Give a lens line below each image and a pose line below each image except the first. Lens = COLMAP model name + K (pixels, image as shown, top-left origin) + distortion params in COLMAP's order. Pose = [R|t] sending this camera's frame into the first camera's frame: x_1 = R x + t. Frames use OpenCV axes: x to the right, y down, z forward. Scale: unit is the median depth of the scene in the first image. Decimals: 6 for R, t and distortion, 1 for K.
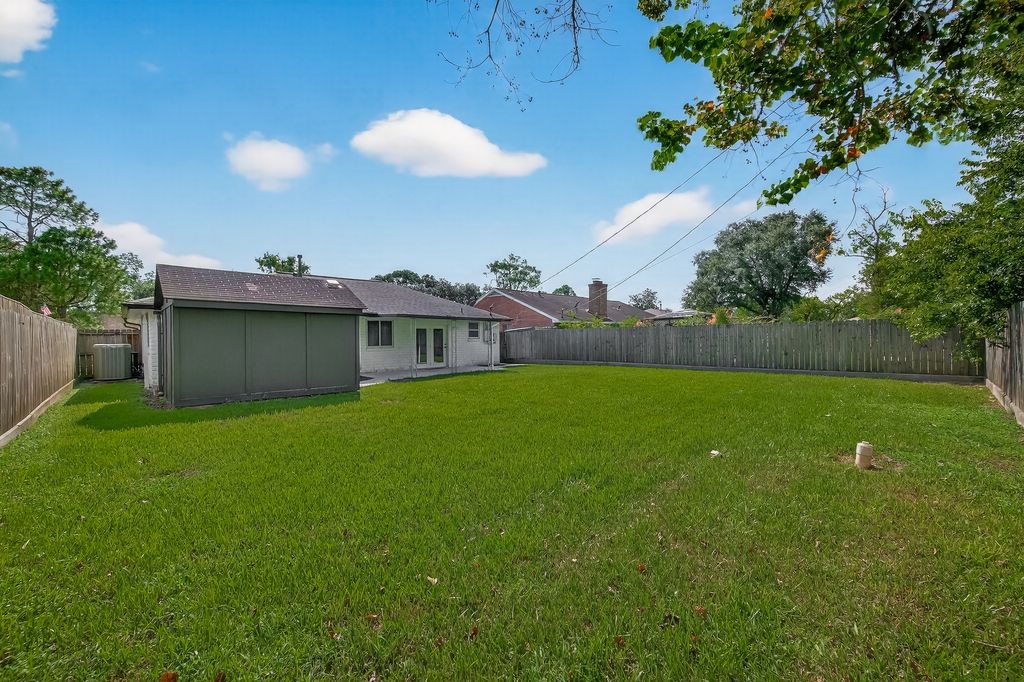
lens RADIAL K [[407.0, 0, 514.3], [0, 407.0, 330.7], [0, 0, 1]] dist [0.007160, -0.000257]
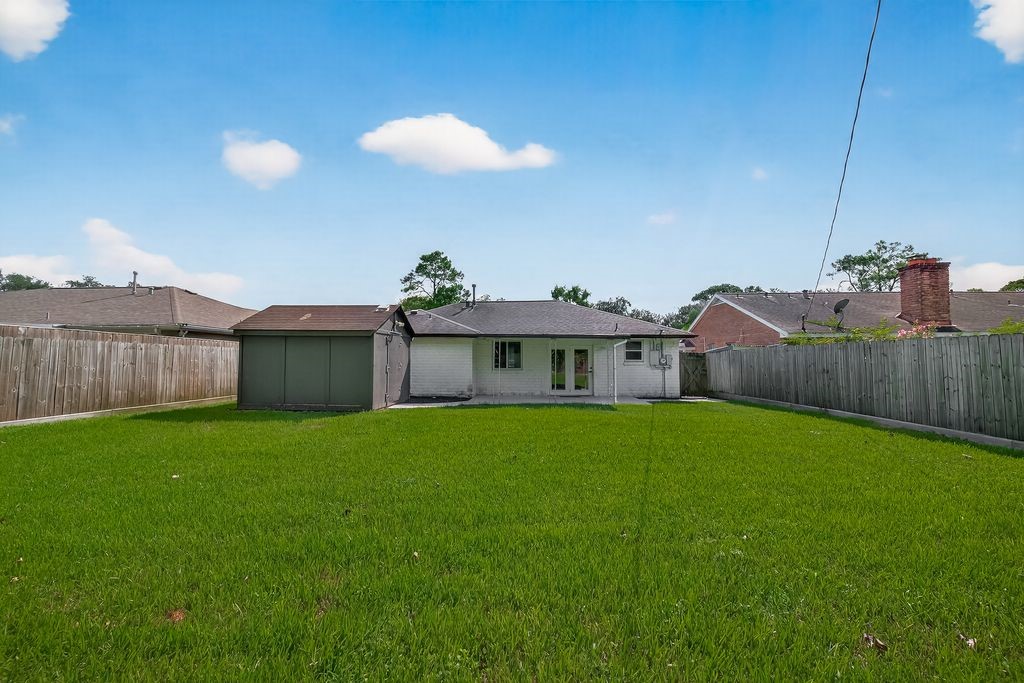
lens RADIAL K [[407.0, 0, 514.3], [0, 407.0, 331.2], [0, 0, 1]] dist [0.007160, -0.000257]
pose [[0.666061, -0.044082, -0.744593, 0.324591], [0.002650, 0.998386, -0.056736, 0.004743], [0.745892, 0.035816, 0.665103, 0.302129]]
